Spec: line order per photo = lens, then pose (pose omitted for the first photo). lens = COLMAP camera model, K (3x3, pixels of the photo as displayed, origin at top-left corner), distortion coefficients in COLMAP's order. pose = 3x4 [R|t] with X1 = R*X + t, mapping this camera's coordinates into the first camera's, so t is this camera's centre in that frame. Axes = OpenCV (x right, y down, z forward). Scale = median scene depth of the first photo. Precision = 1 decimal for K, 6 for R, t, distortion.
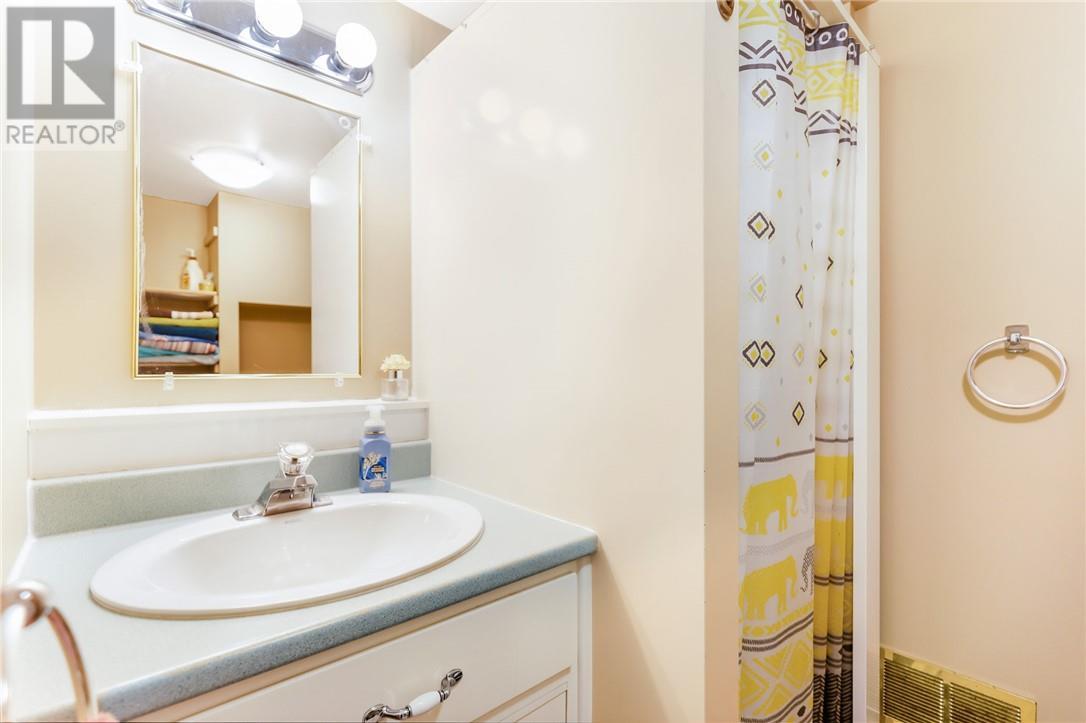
lens RADIAL K [[472.8, 0, 549.0], [0, 472.8, 363.8], [0, 0, 1]] dist [0.004646, -0.001037]
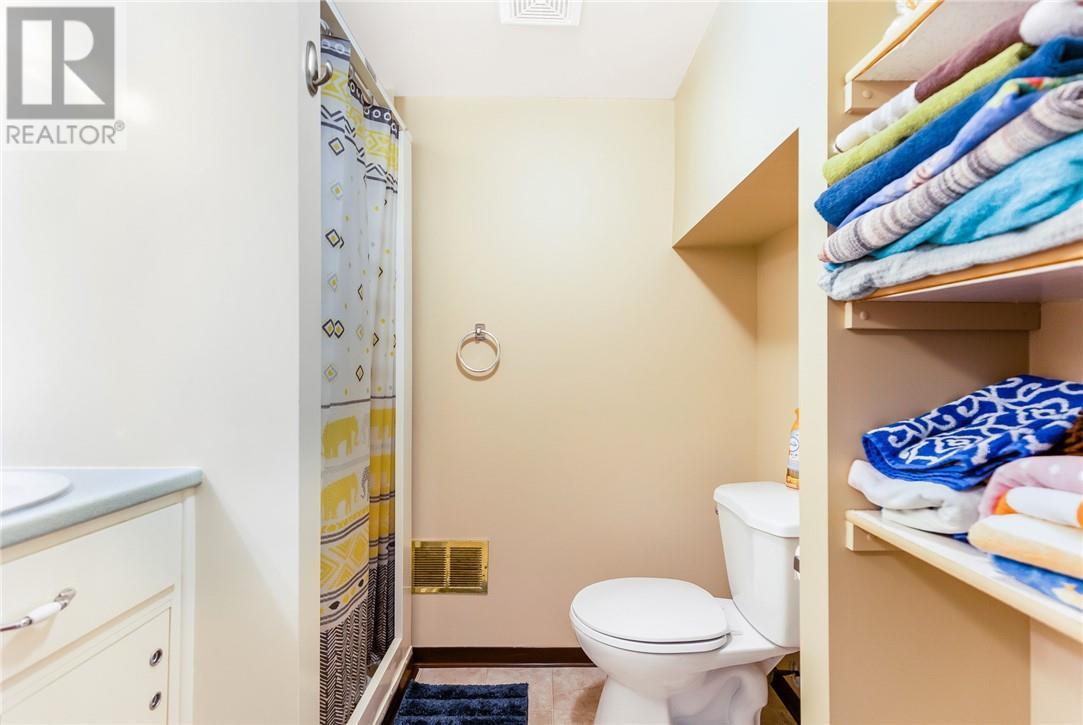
lens RADIAL K [[471.5, 0, 545.9], [0, 471.5, 360.5], [0, 0, 1]] dist [0.004646, -0.001037]
pose [[0.648819, 0.001069, 0.760942, -0.175165], [-0.000006, 0.999999, -0.001399, 0.060771], [-0.760943, 0.000903, 0.648818, -0.321491]]
